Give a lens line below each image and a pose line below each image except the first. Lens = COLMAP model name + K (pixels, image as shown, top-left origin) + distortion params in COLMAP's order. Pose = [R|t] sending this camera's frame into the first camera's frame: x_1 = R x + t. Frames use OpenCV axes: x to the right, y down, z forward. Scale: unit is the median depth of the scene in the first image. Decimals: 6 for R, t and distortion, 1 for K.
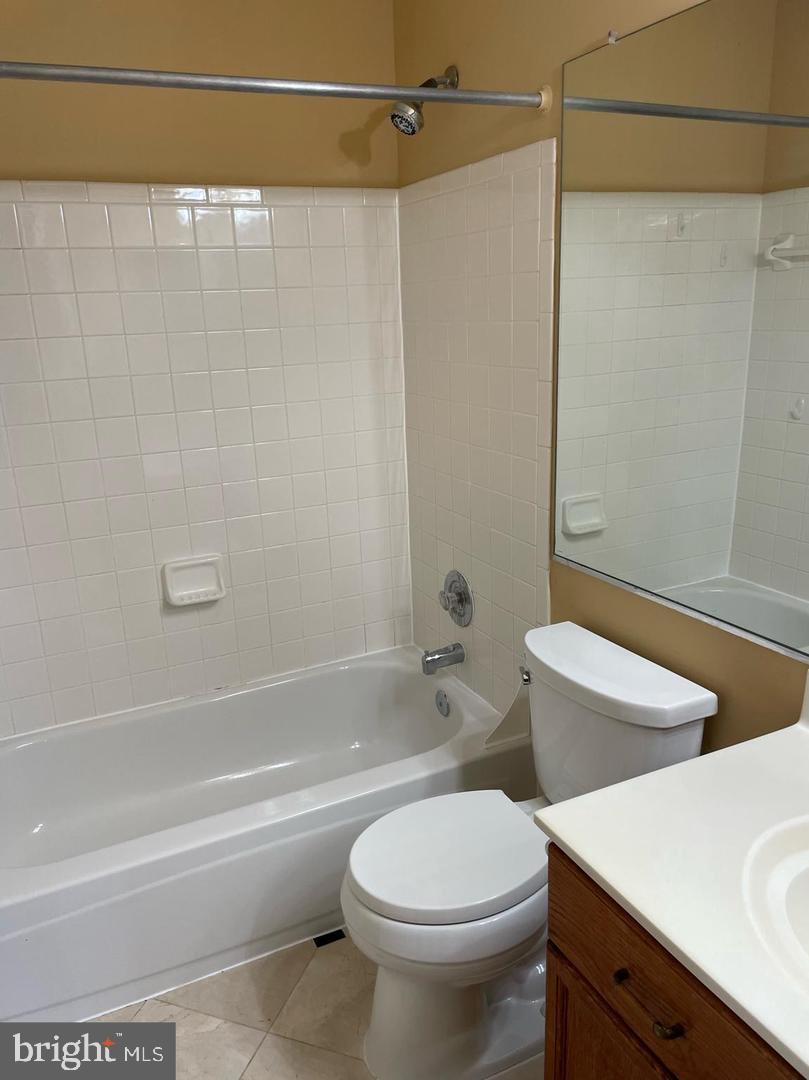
lens RADIAL K [[822.1, 0, 402.2], [0, 822.1, 544.6], [0, 0, 1]] dist [0.081695, -0.102518]
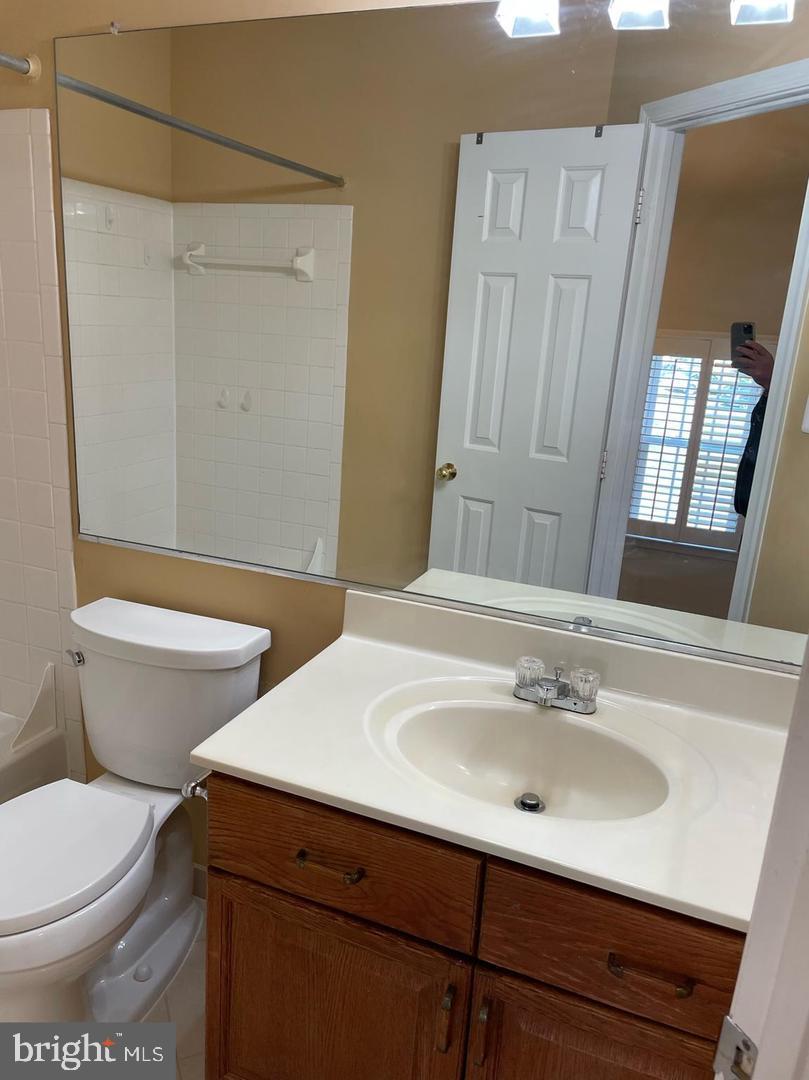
lens RADIAL K [[822.1, 0, 384.6], [0, 822.1, 544.2], [0, 0, 1]] dist [0.081695, -0.102518]
pose [[0.739031, -0.104227, 0.665560, -0.222440], [0.106545, 0.993608, 0.037293, 0.028290], [-0.665193, 0.043351, 0.745412, 0.018454]]
